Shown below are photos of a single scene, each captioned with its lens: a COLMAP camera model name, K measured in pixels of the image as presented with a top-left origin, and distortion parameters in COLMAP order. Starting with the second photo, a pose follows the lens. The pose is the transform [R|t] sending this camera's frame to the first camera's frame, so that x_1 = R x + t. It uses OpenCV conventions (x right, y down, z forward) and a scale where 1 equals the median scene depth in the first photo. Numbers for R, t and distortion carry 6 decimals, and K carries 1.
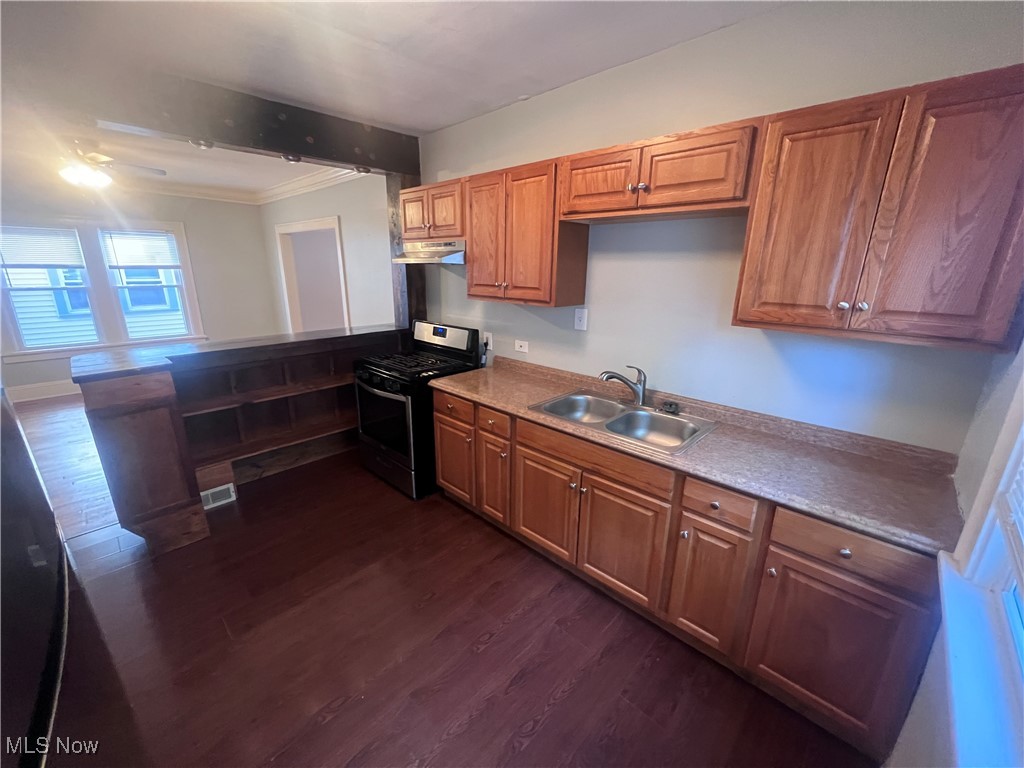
lens RADIAL K [[410.6, 0, 513.6], [0, 410.6, 385.7], [0, 0, 1]] dist [-0.012273, -0.000034]
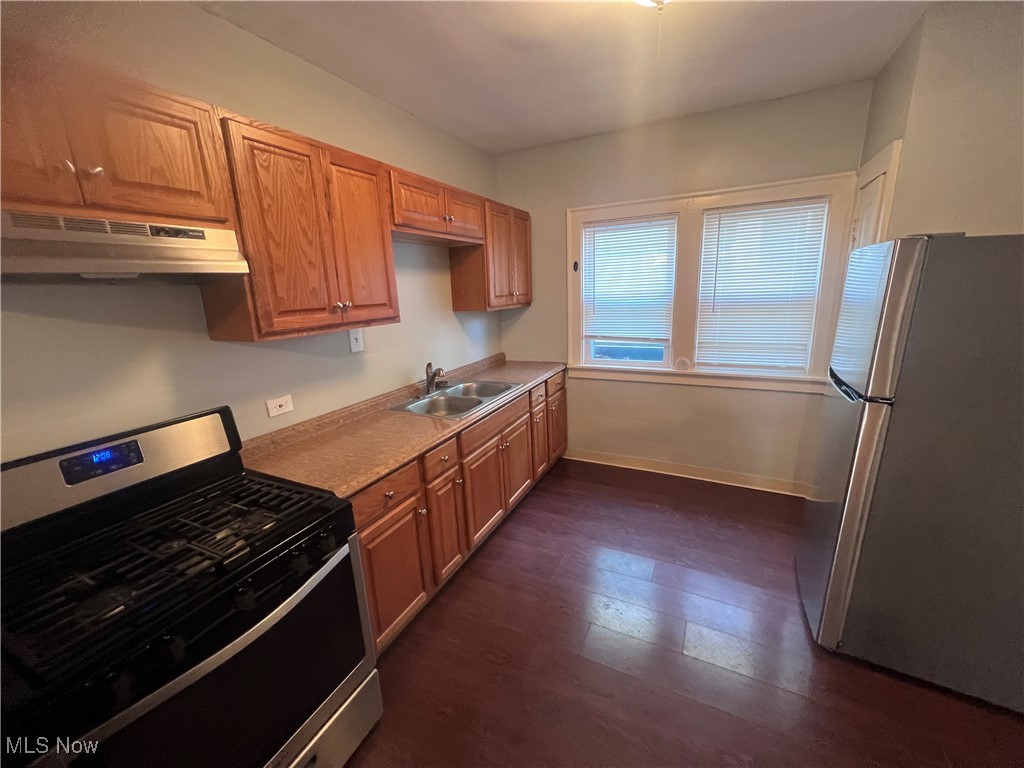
lens RADIAL K [[410.4, 0, 510.1], [0, 410.4, 382.0], [0, 0, 1]] dist [0.000317, 0.000403]
pose [[-0.290217, -0.218789, 0.931614, -0.789044], [0.301451, 0.903049, 0.305989, -0.253879], [-0.908241, 0.369639, -0.196126, 0.916243]]
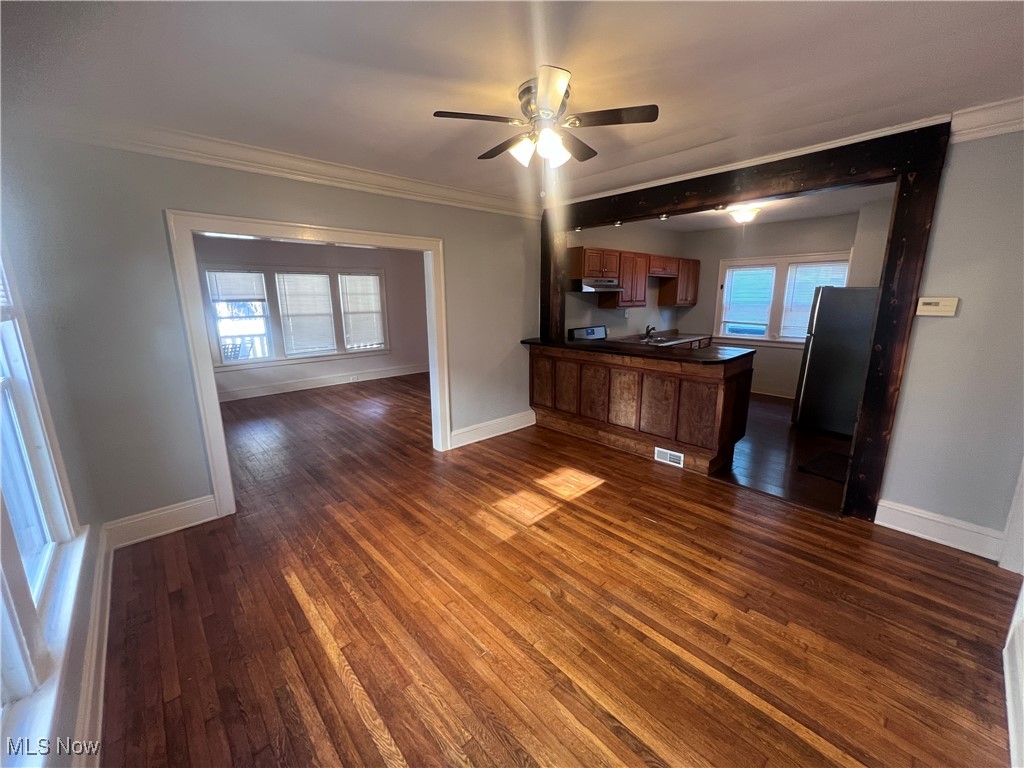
lens RADIAL K [[410.4, 0, 510.1], [0, 410.4, 382.0], [0, 0, 1]] dist [0.000317, 0.000403]
pose [[0.069648, -0.223637, 0.972181, -2.393034], [0.286040, 0.938103, 0.195305, -0.460334], [-0.955683, 0.264479, 0.129306, 1.473435]]
